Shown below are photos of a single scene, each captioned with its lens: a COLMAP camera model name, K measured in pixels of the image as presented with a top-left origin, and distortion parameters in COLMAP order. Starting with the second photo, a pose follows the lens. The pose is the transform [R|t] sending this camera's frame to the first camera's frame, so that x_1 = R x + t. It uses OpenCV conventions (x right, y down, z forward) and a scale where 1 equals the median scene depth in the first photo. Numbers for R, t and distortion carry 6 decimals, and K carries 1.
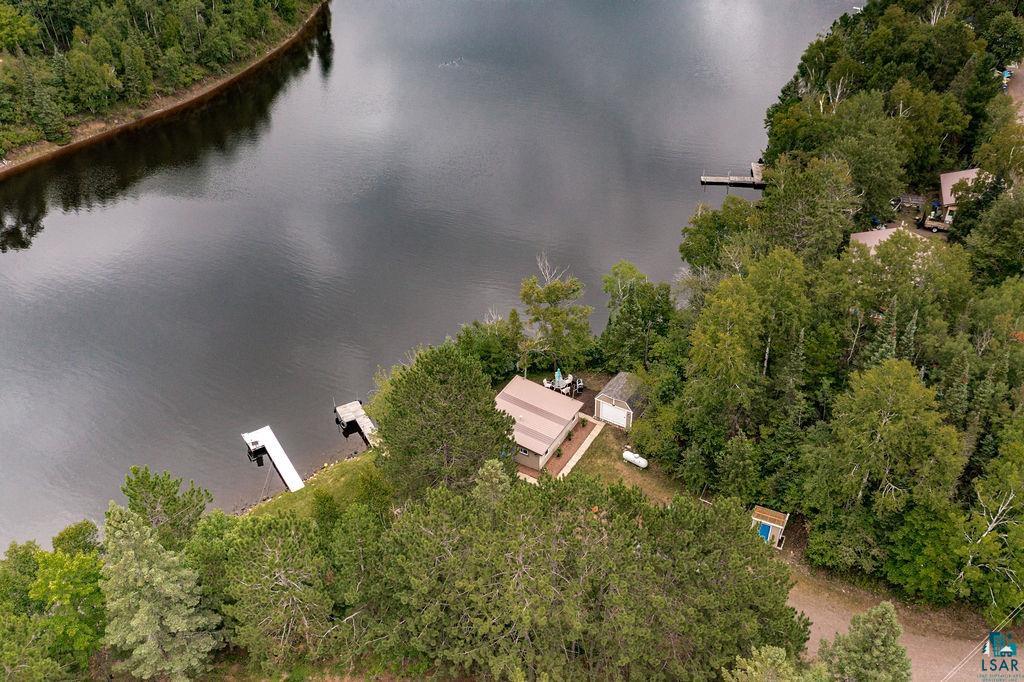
lens RADIAL K [[813.3, 0, 513.1], [0, 813.3, 342.0], [0, 0, 1]] dist [-0.010870, 0.001841]
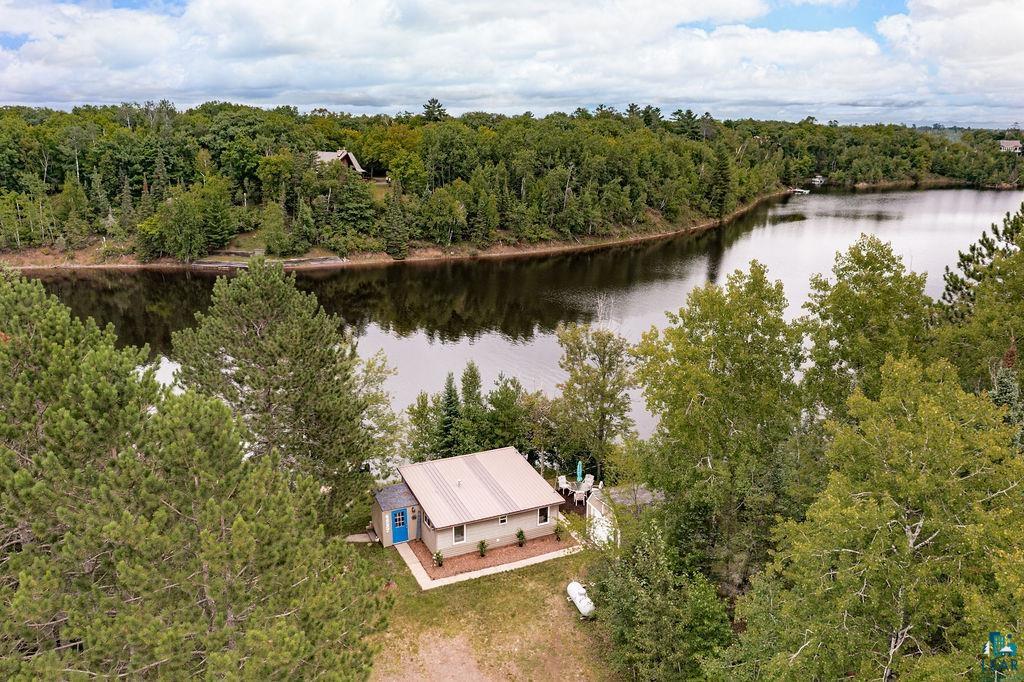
lens RADIAL K [[813.3, 0, 512.7], [0, 813.3, 342.6], [0, 0, 1]] dist [-0.010870, 0.001841]
pose [[0.824063, 0.174442, -0.538971, 0.184933], [-0.344980, 0.909179, -0.233198, 0.062060], [0.449342, 0.378104, 0.809400, 0.212534]]
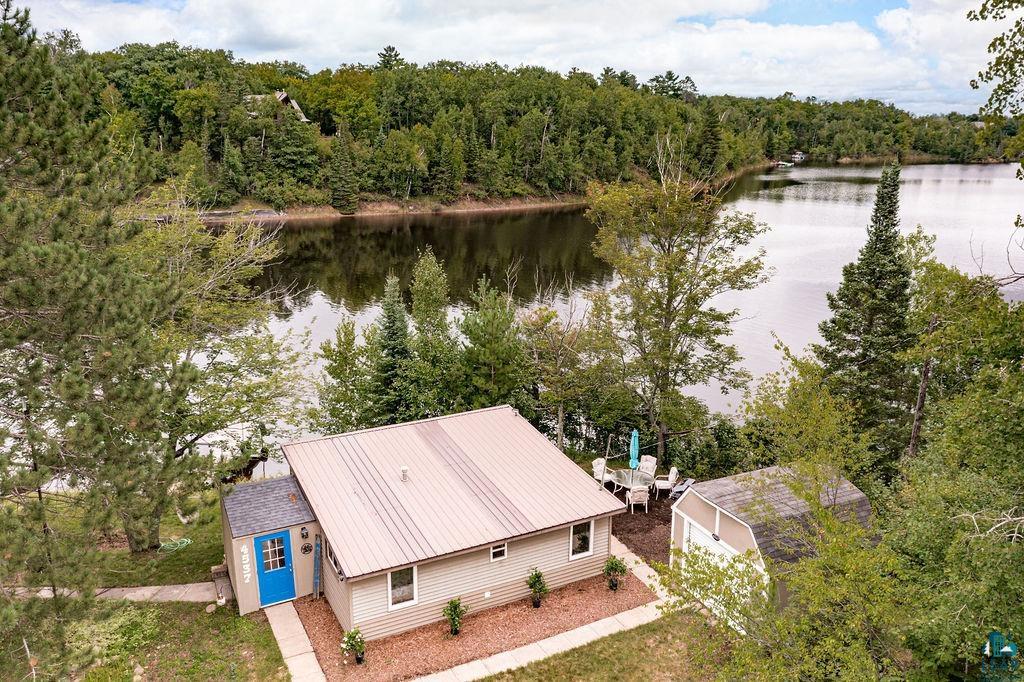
lens RADIAL K [[813.3, 0, 511.5], [0, 813.3, 339.4], [0, 0, 1]] dist [-0.010870, 0.001841]
pose [[0.847279, 0.167144, -0.504164, 0.095049], [-0.326557, 0.912530, -0.246271, 0.053024], [0.418902, 0.373299, 0.827749, 0.355024]]
